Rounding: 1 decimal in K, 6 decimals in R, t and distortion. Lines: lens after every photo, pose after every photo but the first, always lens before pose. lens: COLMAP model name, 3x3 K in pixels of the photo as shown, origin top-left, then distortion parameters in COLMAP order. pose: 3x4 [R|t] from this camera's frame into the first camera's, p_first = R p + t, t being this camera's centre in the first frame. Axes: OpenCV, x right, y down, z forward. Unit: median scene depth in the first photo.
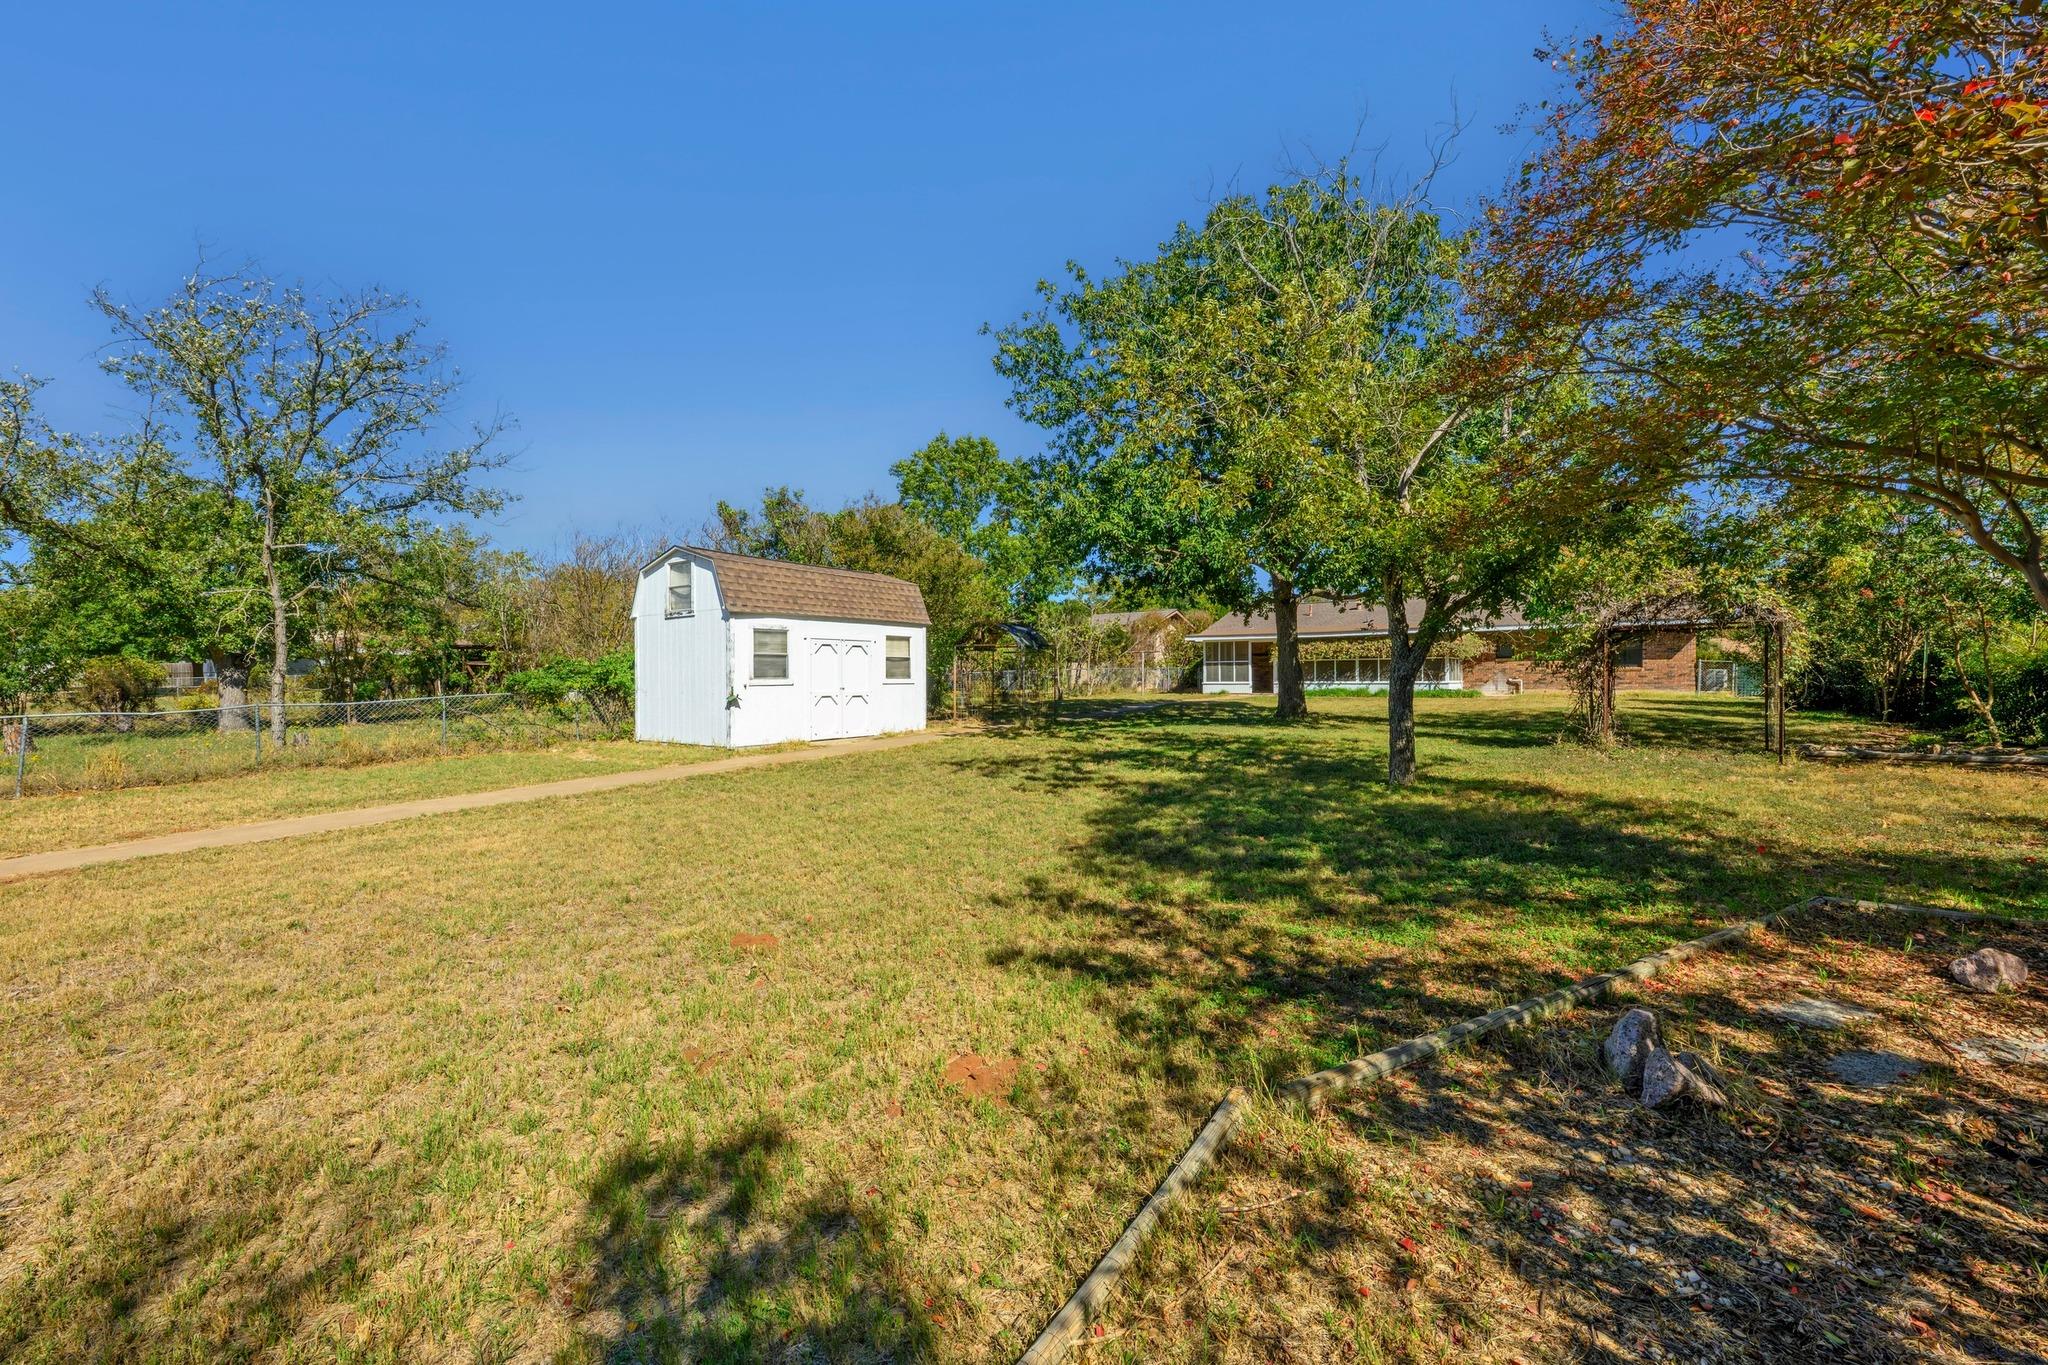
lens RADIAL K [[813.1, 0, 1024.0], [0, 813.1, 682.5], [0, 0, 1]] dist [-0.000999, 0.000143]
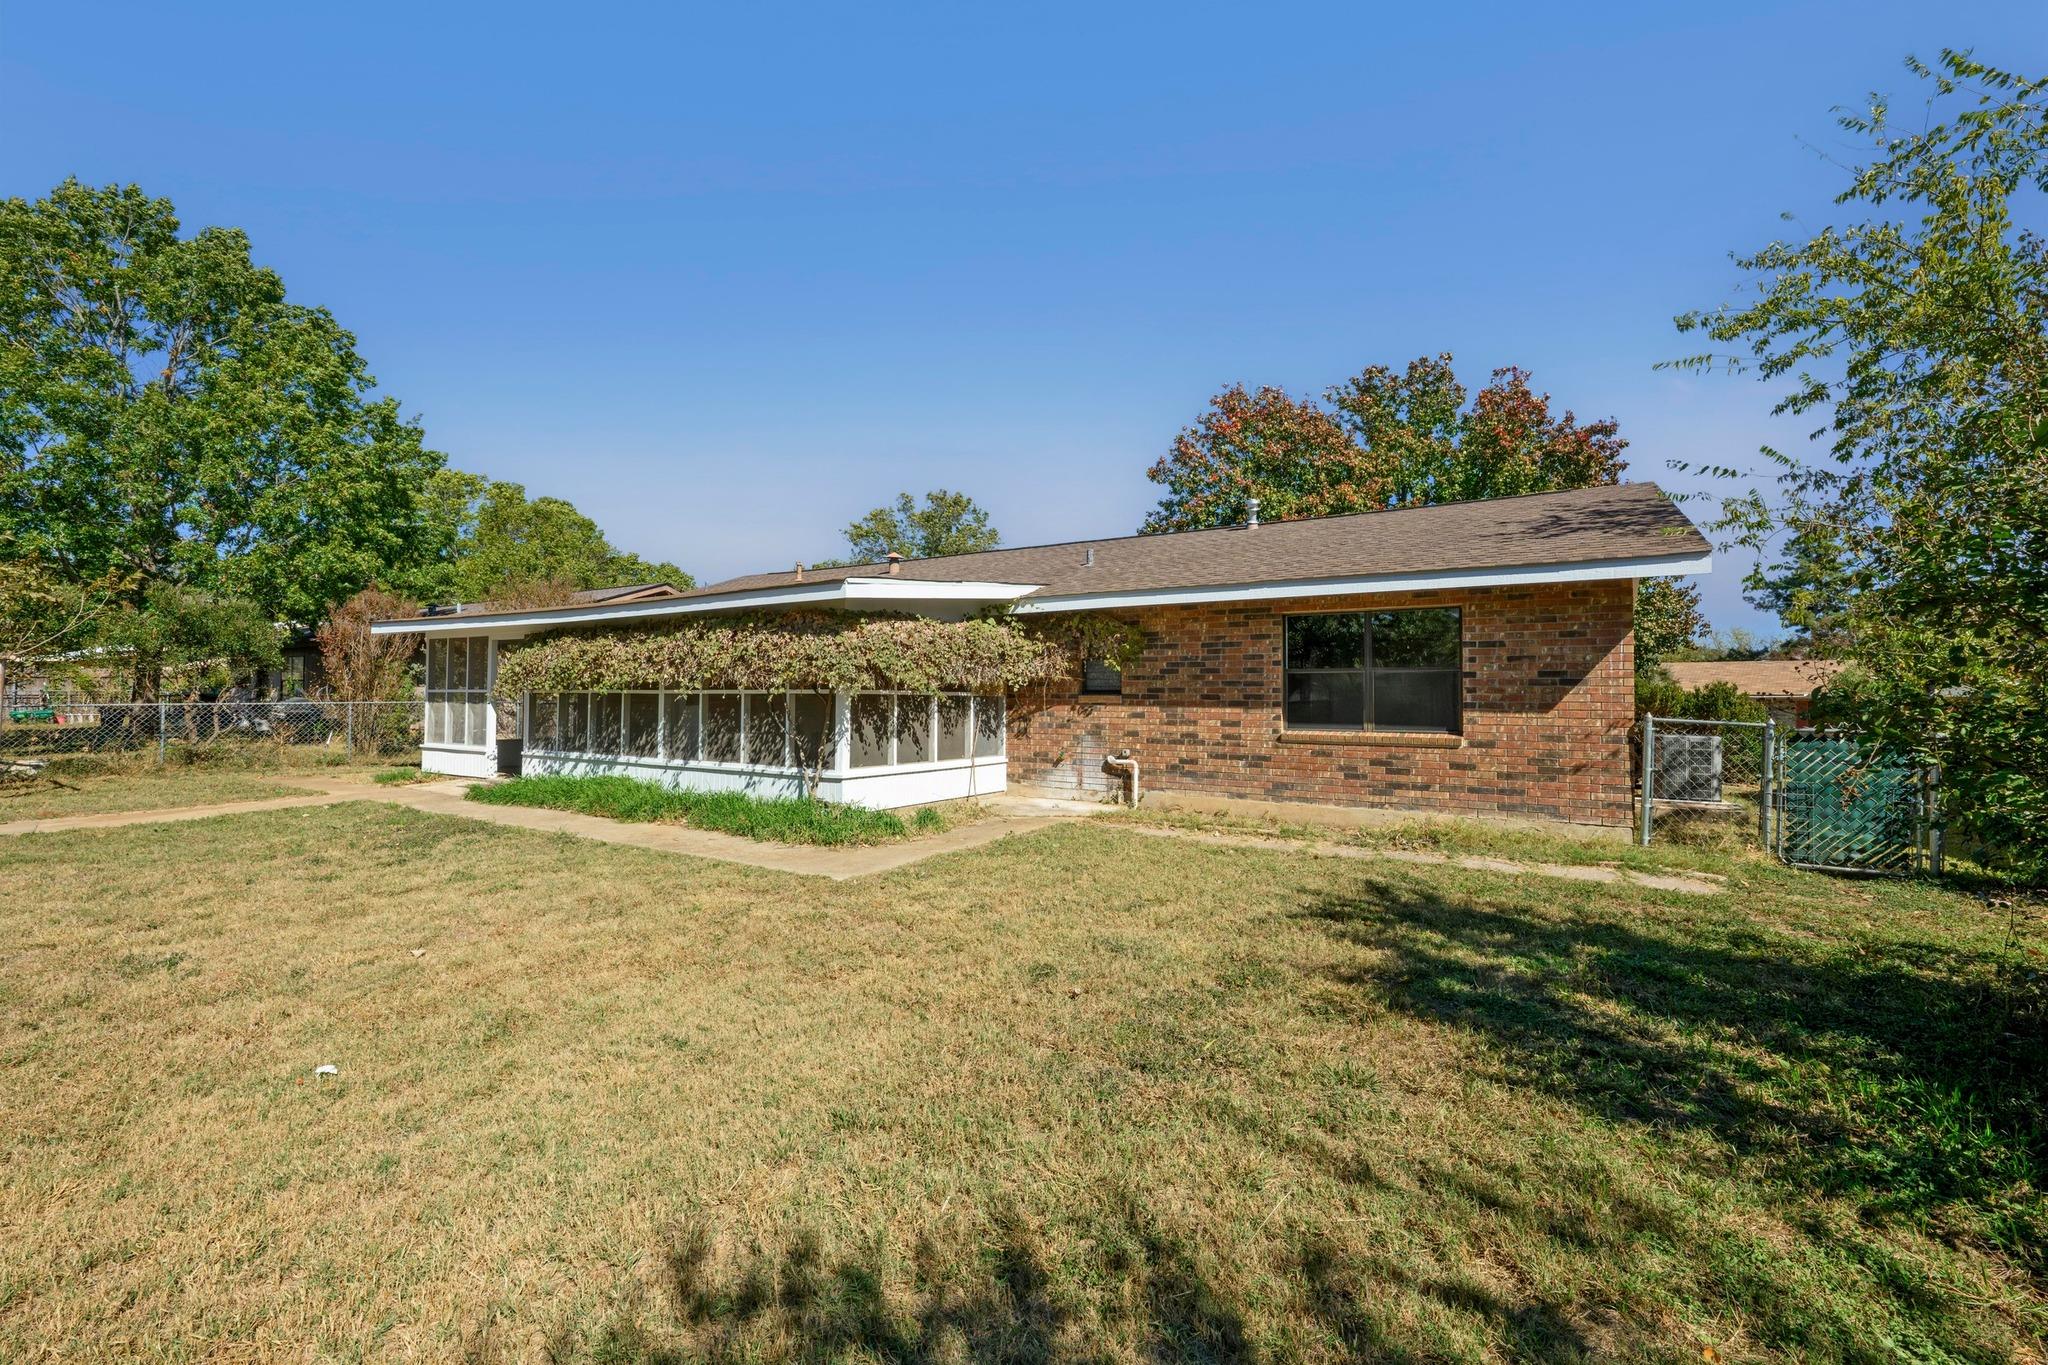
lens RADIAL K [[919.6, 0, 1024.0], [0, 919.6, 682.5], [0, 0, 1]] dist [0.000882, 0.000039]
pose [[0.999223, 0.011718, 0.037629, 0.545883], [-0.011078, 0.999791, -0.017174, -0.027825], [-0.037822, 0.016744, 0.999144, 0.624680]]
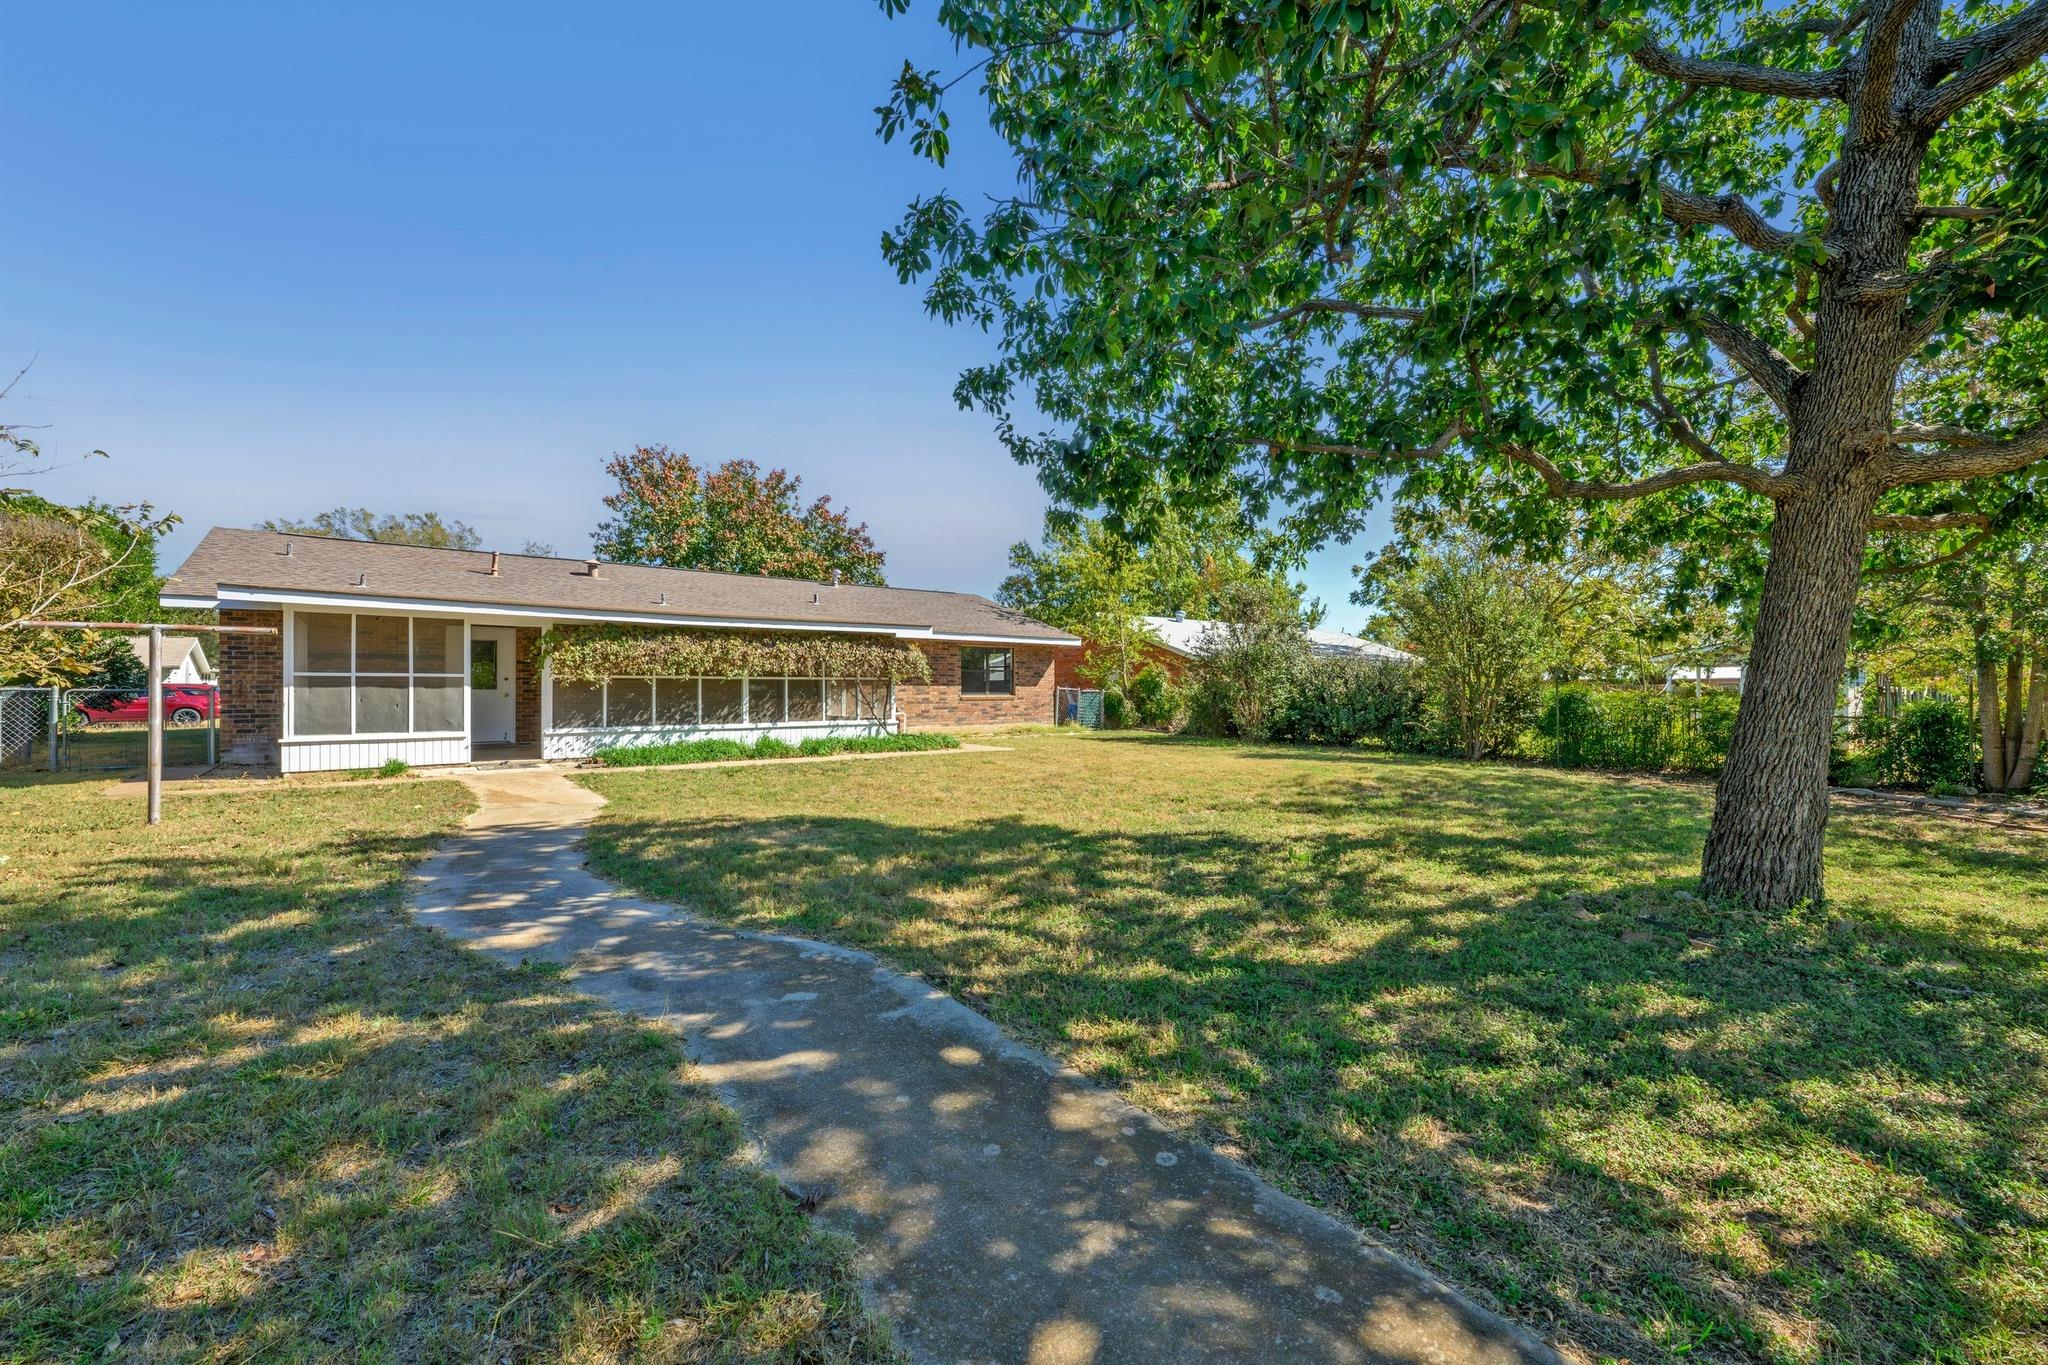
lens RADIAL K [[813.1, 0, 1024.0], [0, 813.1, 682.5], [0, 0, 1]] dist [-0.000999, 0.000143]
pose [[0.262853, 0.012465, 0.964755, -0.008766], [0.003584, 0.999897, -0.013895, -0.018562], [-0.964829, 0.007110, 0.262782, 0.719996]]
